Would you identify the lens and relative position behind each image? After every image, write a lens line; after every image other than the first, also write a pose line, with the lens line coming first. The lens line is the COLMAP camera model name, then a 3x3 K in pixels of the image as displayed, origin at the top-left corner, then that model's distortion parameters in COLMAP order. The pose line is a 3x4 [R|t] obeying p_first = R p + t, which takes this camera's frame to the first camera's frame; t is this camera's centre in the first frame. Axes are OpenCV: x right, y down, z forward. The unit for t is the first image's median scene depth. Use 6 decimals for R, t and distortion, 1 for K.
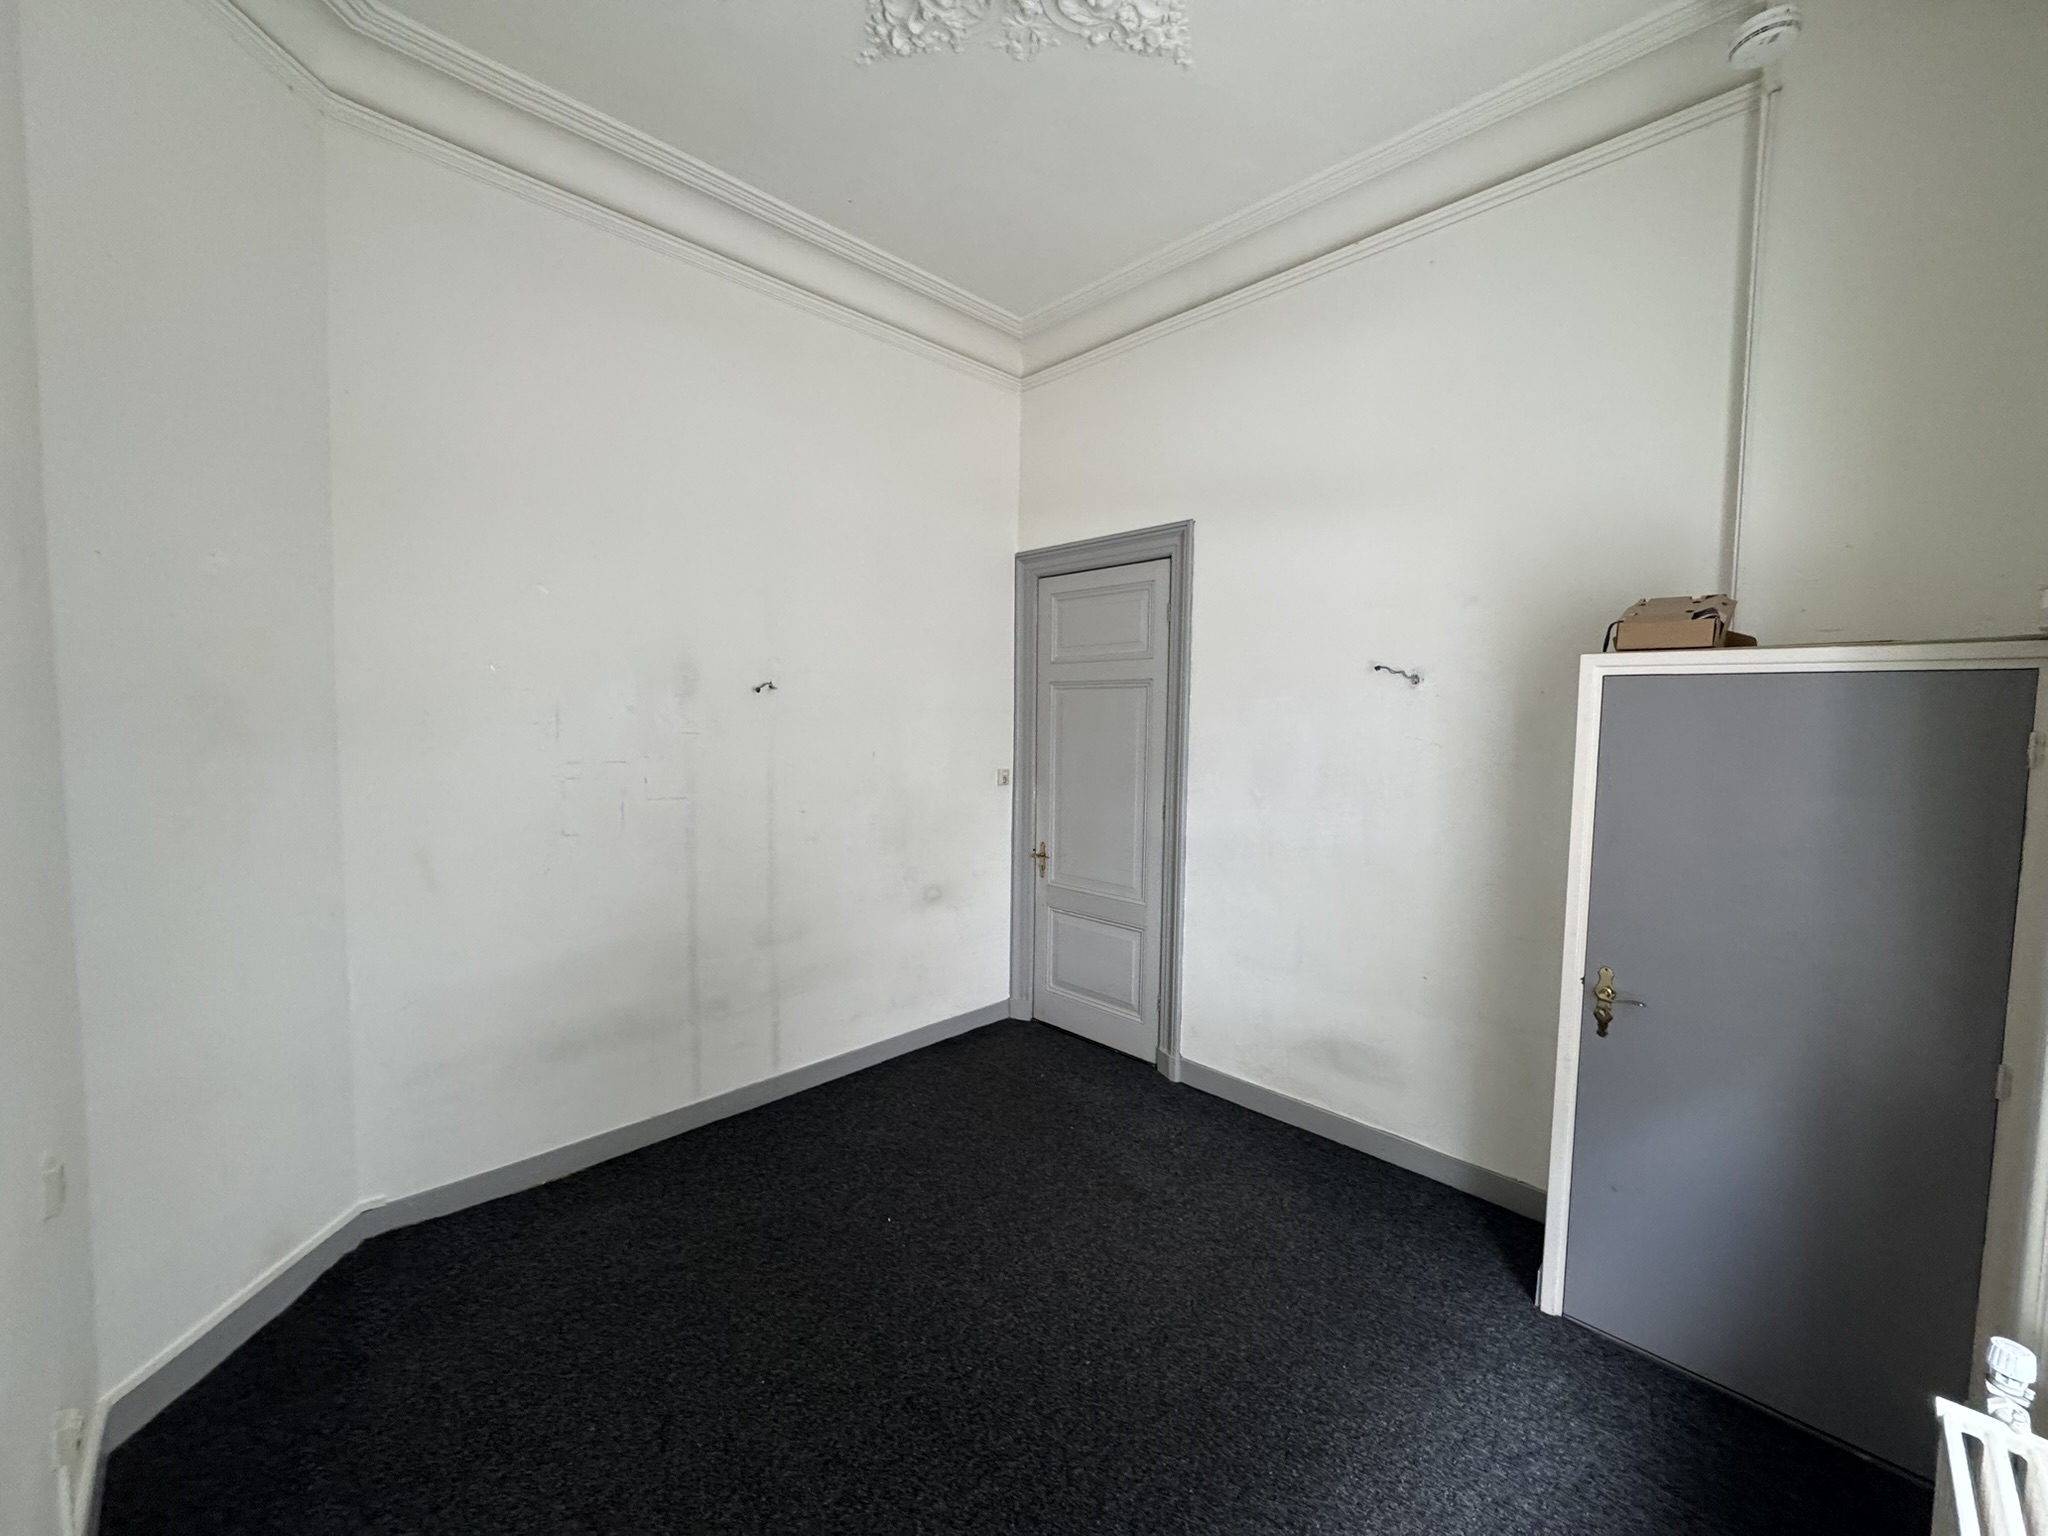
lens RADIAL K [[816.3, 0, 1024.0], [0, 816.3, 768.0], [0, 0, 1]] dist [-0.001165, -0.000213]
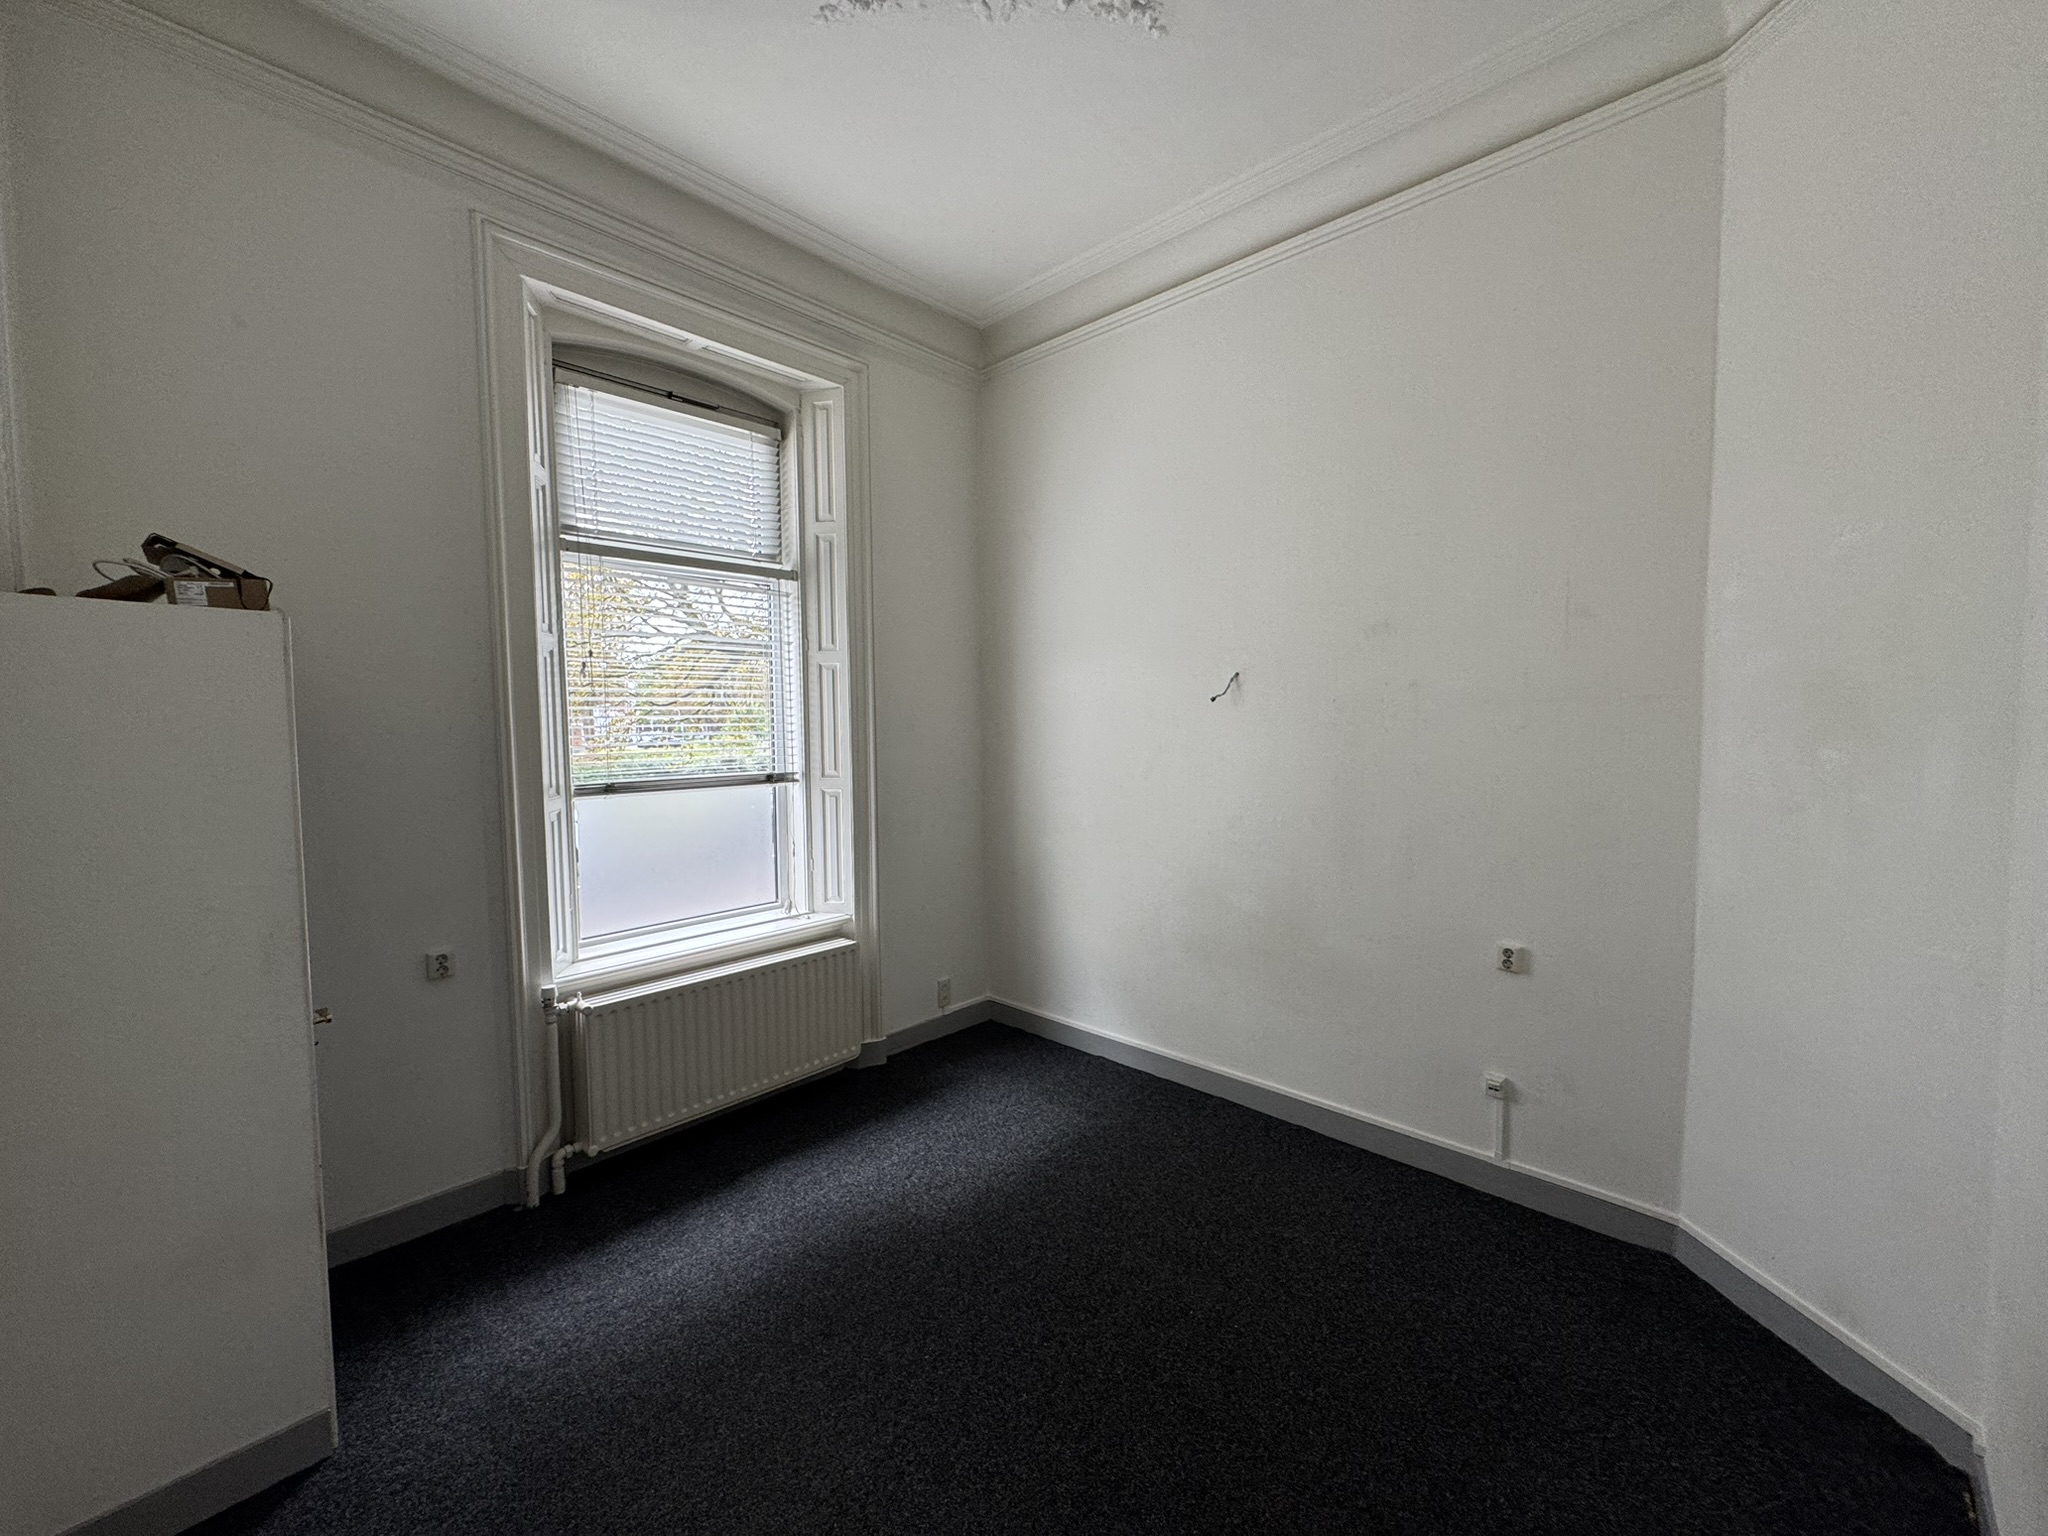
lens RADIAL K [[816.3, 0, 1024.0], [0, 816.3, 768.0], [0, 0, 1]] dist [-0.001165, -0.000213]
pose [[-0.999046, -0.001440, -0.043645, 0.002918], [-0.006765, 0.992494, 0.122108, -0.053914], [0.043142, 0.122287, -0.991557, 1.043323]]
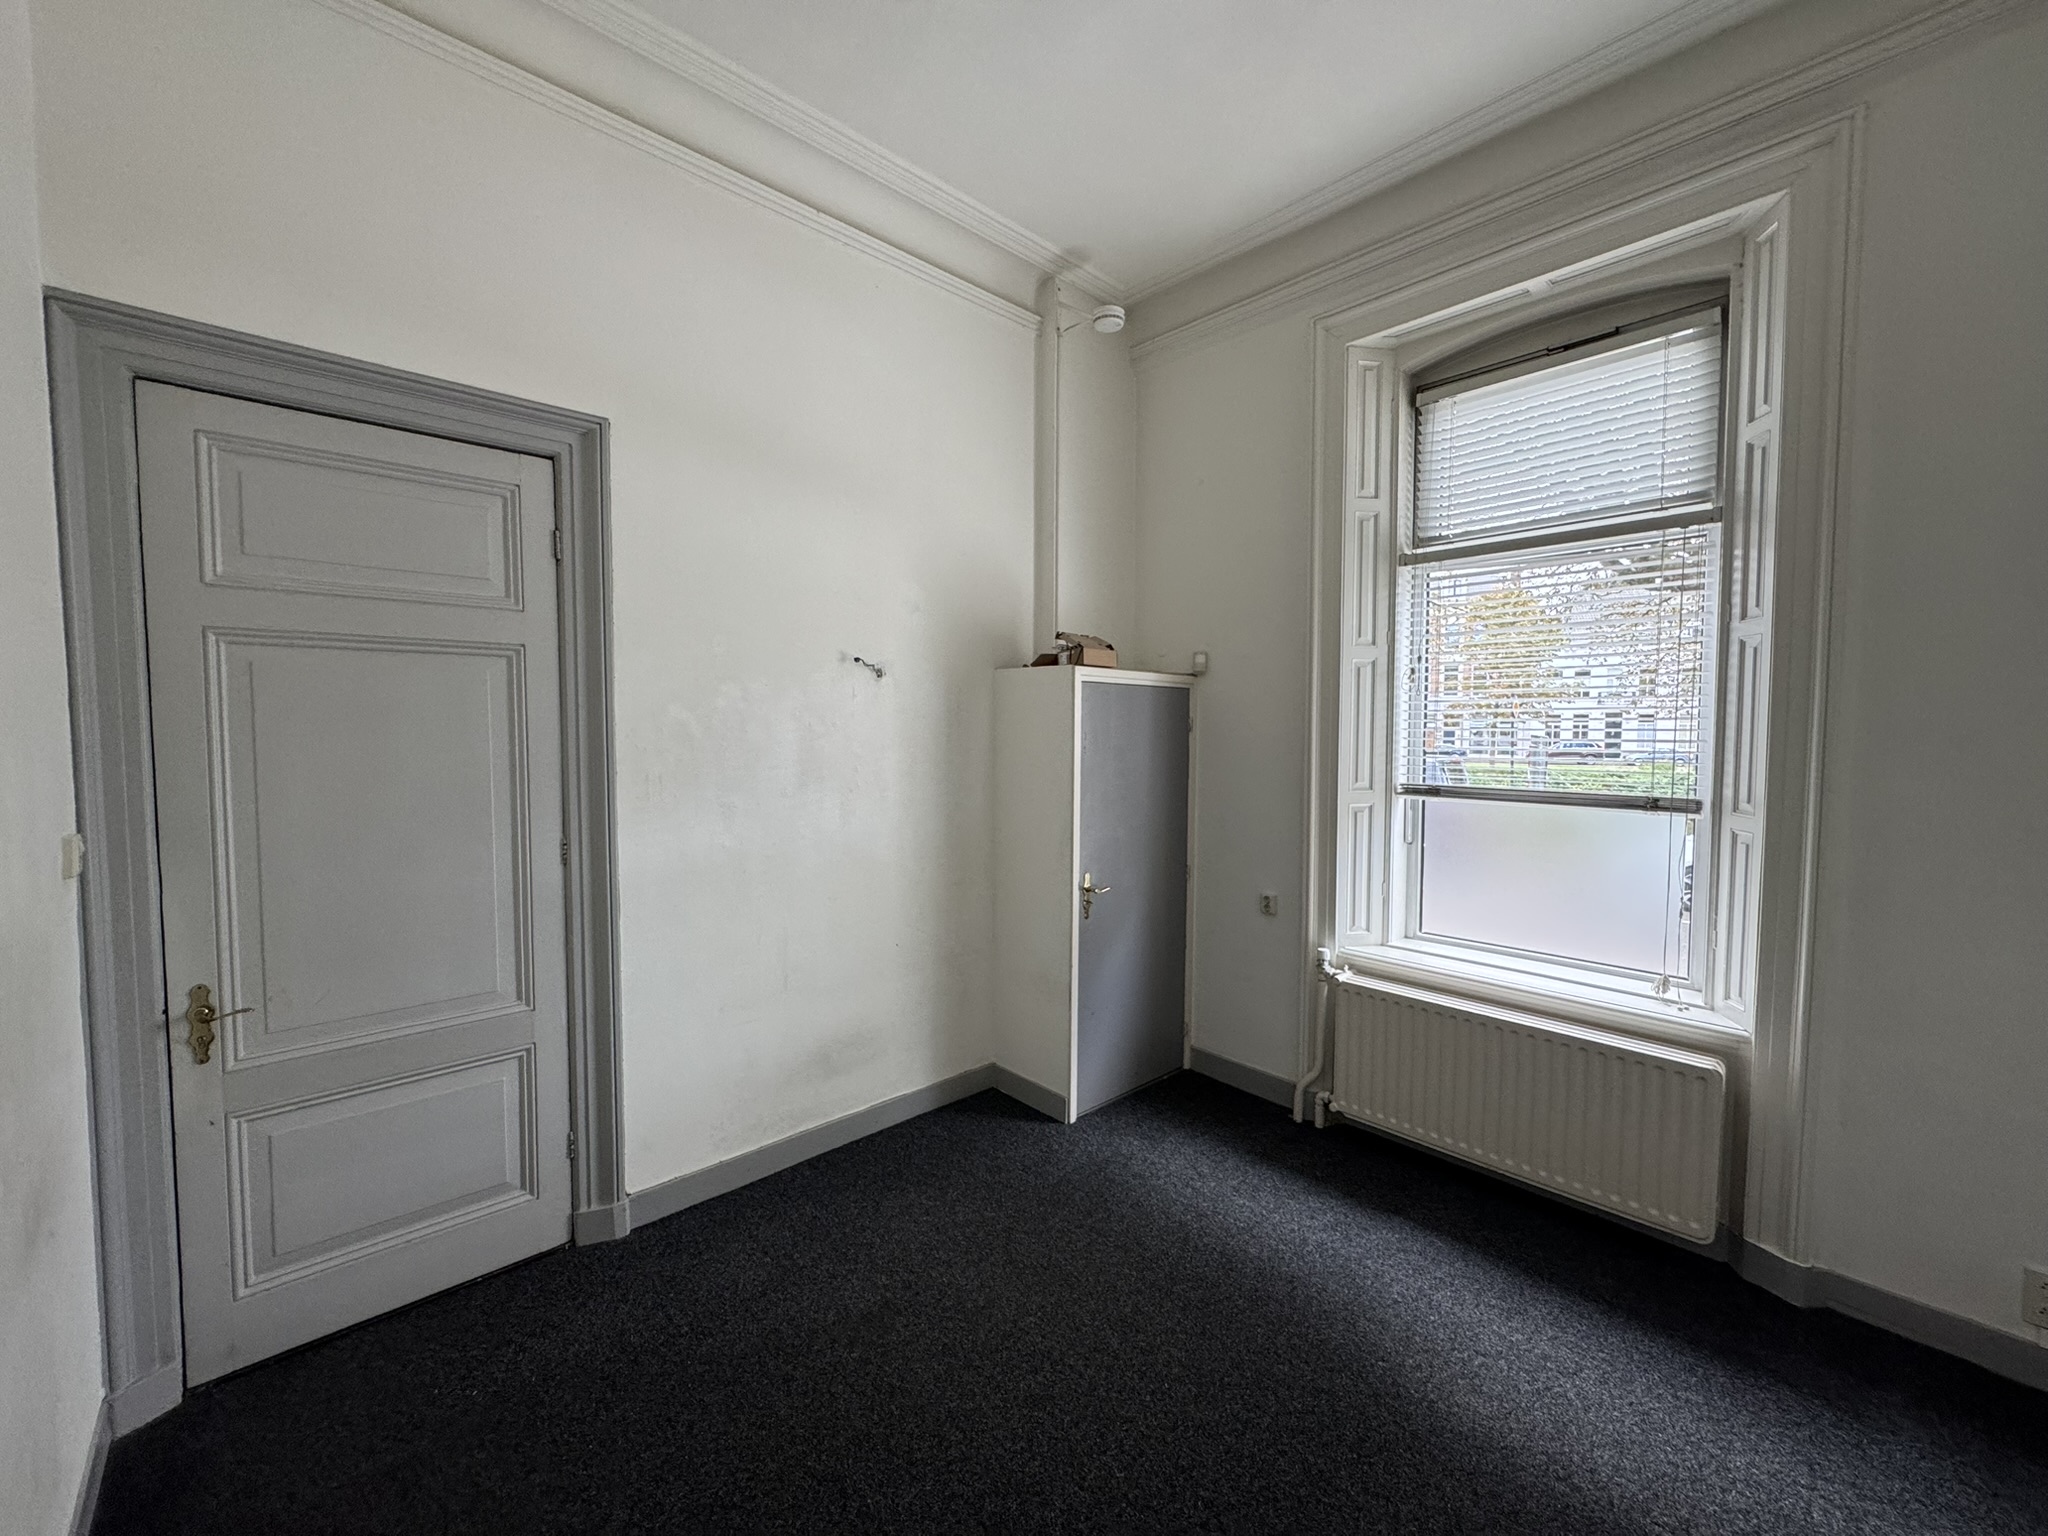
lens RADIAL K [[816.3, 0, 1024.0], [0, 816.3, 768.0], [0, 0, 1]] dist [-0.001165, -0.000213]
pose [[0.027662, -0.066609, 0.997396, -0.454722], [0.061397, 0.996007, 0.064813, -0.032598], [-0.997730, 0.059444, 0.031641, 0.601724]]
